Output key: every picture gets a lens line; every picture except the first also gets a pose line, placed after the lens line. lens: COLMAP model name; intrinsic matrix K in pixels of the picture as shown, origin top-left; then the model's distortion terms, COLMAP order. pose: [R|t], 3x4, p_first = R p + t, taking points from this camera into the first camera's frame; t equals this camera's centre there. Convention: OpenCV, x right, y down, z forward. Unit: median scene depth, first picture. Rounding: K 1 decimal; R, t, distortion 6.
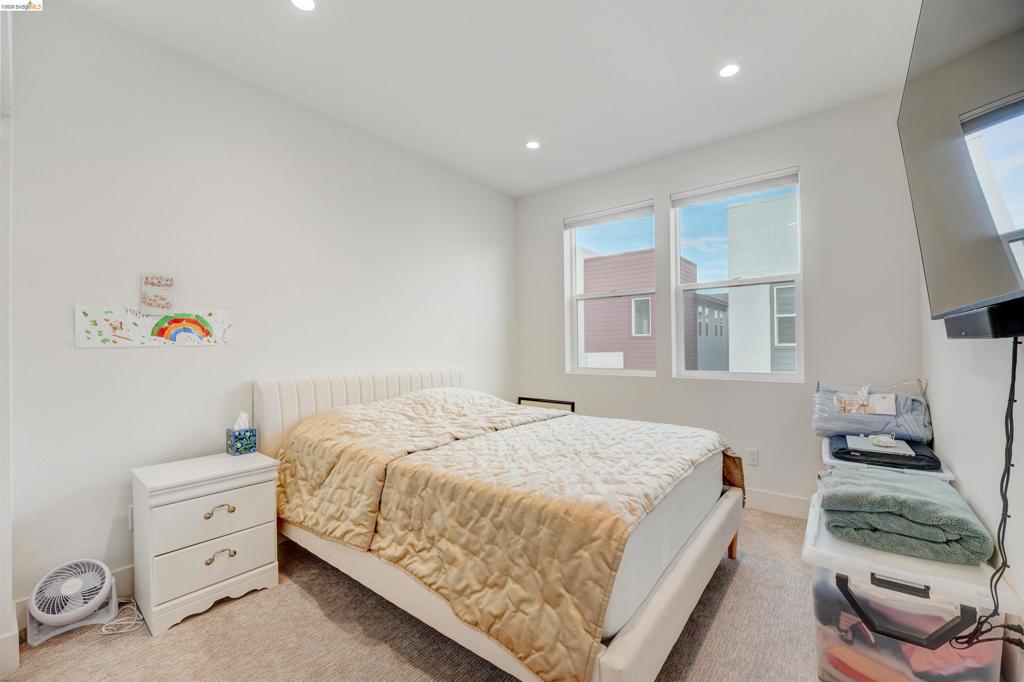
lens RADIAL K [[419.0, 0, 506.0], [0, 419.0, 338.5], [0, 0, 1]] dist [-0.022953, 0.000254]
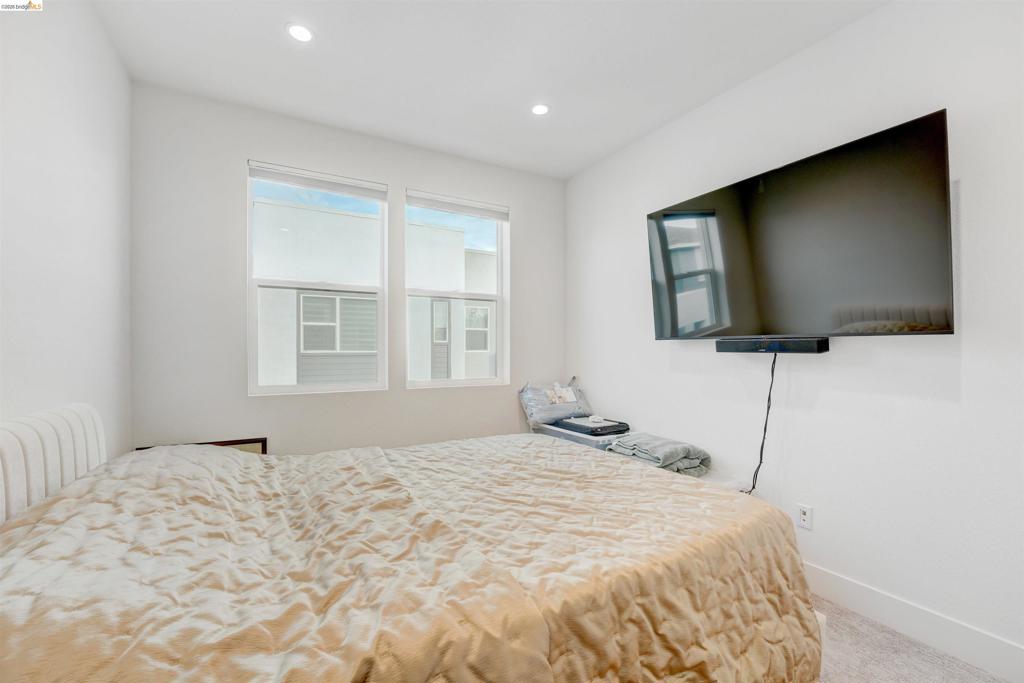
lens RADIAL K [[424.6, 0, 513.9], [0, 424.6, 350.2], [0, 0, 1]] dist [-0.042970, -0.000017]
pose [[0.341530, 0.005889, 0.939852, -0.331639], [-0.018946, 0.999820, 0.000620, 0.002130], [-0.939680, -0.018019, 0.341581, 0.397827]]
